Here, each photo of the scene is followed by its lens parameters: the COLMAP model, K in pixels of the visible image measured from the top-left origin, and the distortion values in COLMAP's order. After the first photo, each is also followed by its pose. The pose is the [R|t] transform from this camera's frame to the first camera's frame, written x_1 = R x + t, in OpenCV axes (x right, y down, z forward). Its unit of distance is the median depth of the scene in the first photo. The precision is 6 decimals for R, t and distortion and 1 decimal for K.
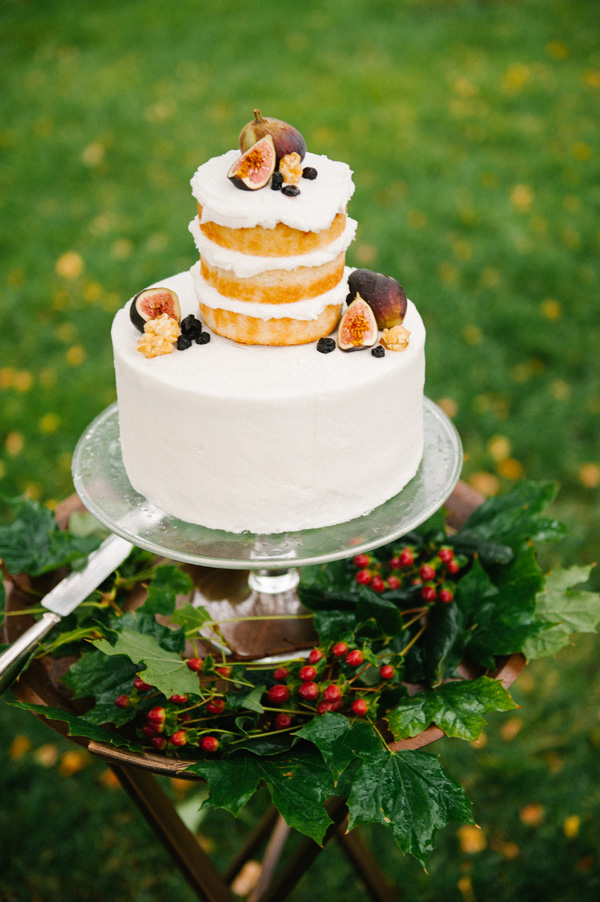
lens RADIAL K [[1356.0, 0, 301.4], [0, 1356.0, 462.9], [0, 0, 1]] dist [0.128030, 0.028069]
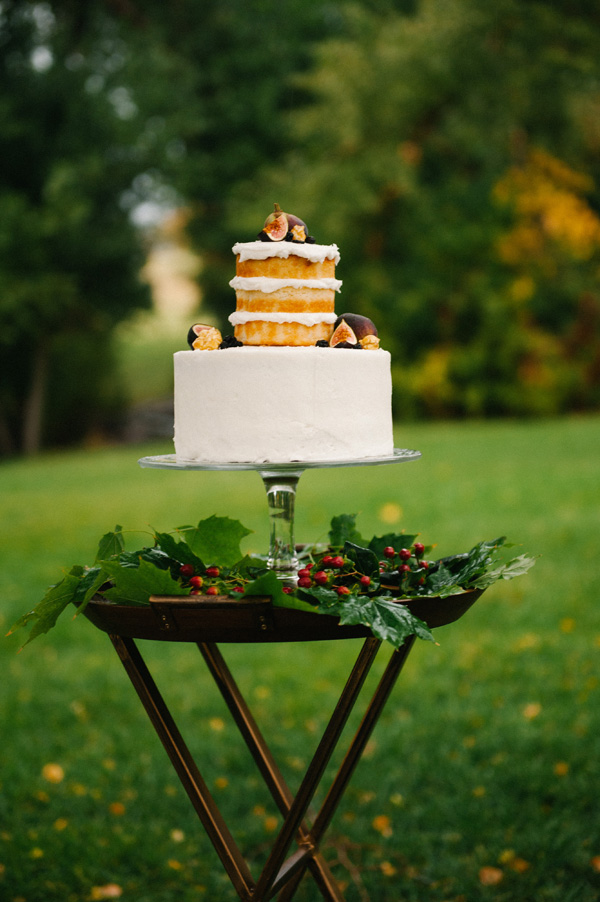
lens RADIAL K [[1689.1, 0, 300.0], [0, 1689.1, 451.0], [0, 0, 1]] dist [0.107686, -0.026042]
pose [[0.999999, -0.000848, 0.000555, -0.006569], [0.001010, 0.876240, -0.481874, 0.898557], [-0.000078, 0.481874, 0.876241, -0.549834]]
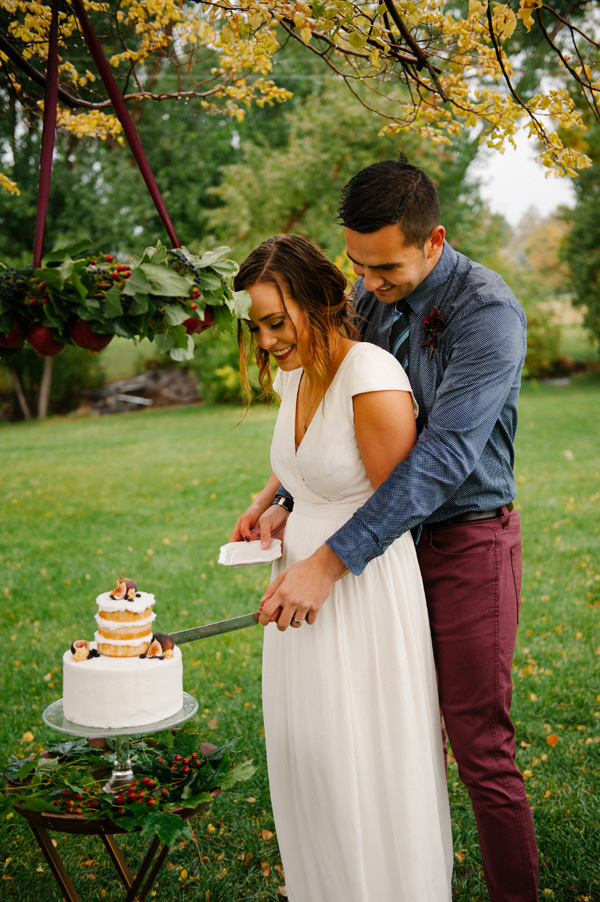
lens RADIAL K [[1051.8, 0, 300.0], [0, 1051.8, 451.0], [0, 0, 1]] dist [0.062651, -0.006315]
pose [[0.996537, 0.008578, 0.082709, 0.155628], [0.029848, 0.891475, -0.452086, 0.519305], [-0.077611, 0.452989, 0.888132, -1.113070]]
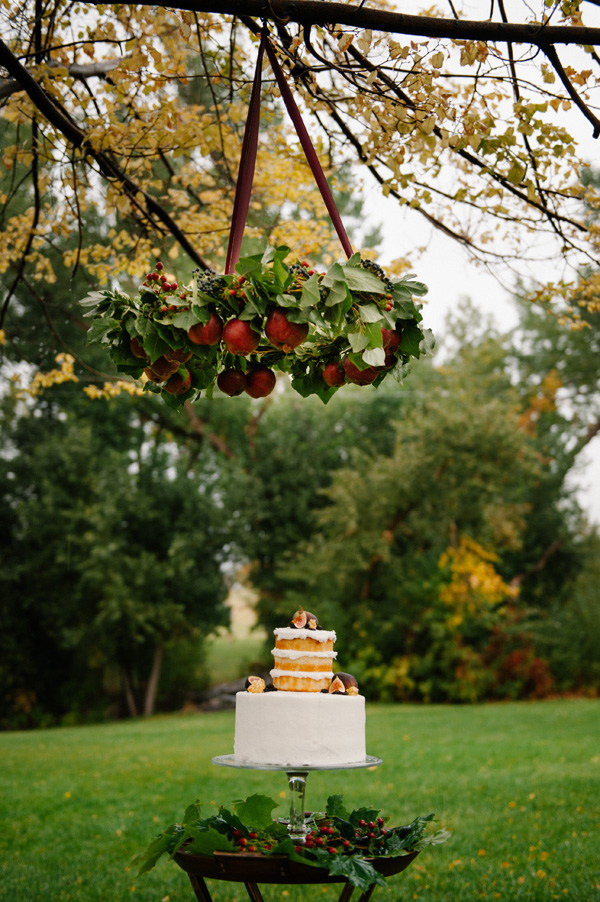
lens RADIAL K [[1029.9, 0, 300.0], [0, 1029.9, 451.0], [0, 0, 1]] dist [0.014301, 0.017877]
pose [[0.999348, 0.027963, -0.022851, 0.004783], [-0.036022, 0.727328, -0.685344, 0.886628], [-0.002544, 0.685720, 0.727861, -0.671484]]
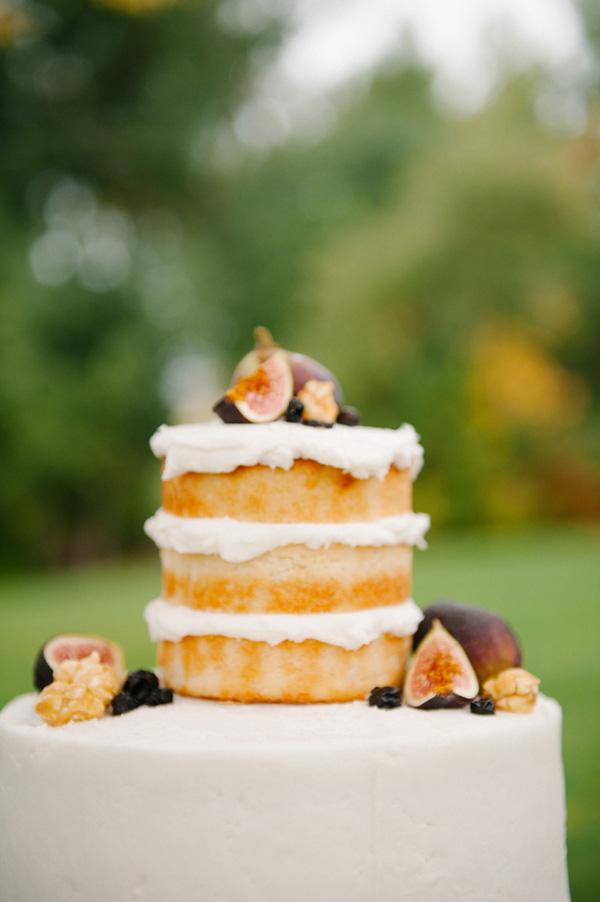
lens RADIAL K [[1419.5, 0, 312.4], [0, 1419.5, 450.9], [0, 0, 1]] dist [0.160996, 0.025712]
pose [[0.999919, -0.012640, 0.001540, -0.010683], [0.011362, 0.831051, -0.556081, 0.148927], [0.005749, 0.556053, 0.831127, 0.470066]]
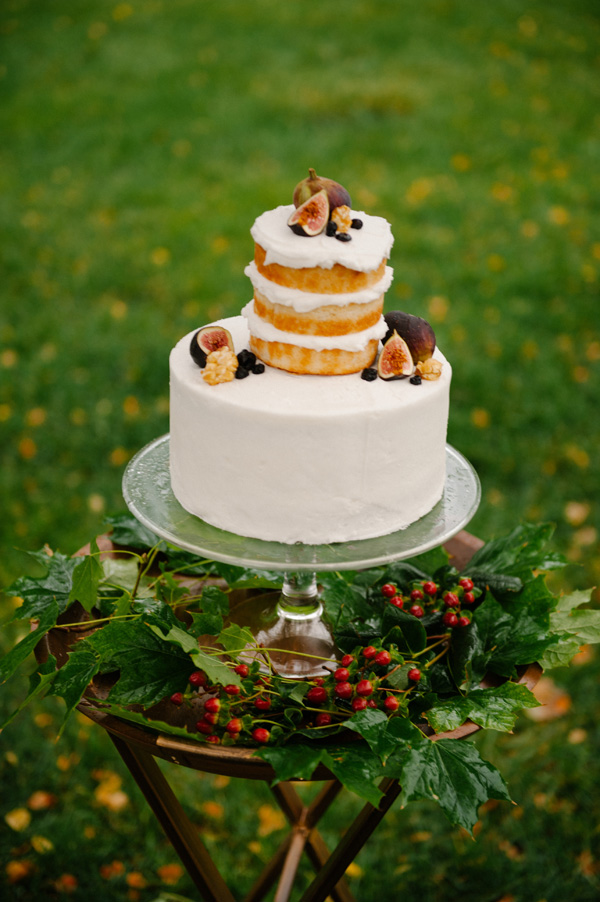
lens RADIAL K [[1592.8, 0, 298.9], [0, 1592.8, 461.2], [0, 0, 1]] dist [0.140075, -0.119841]
pose [[0.995315, -0.000914, 0.096680, -0.167923], [0.011709, 0.993735, -0.111149, 0.130627], [-0.095973, 0.111760, 0.989090, -0.291183]]
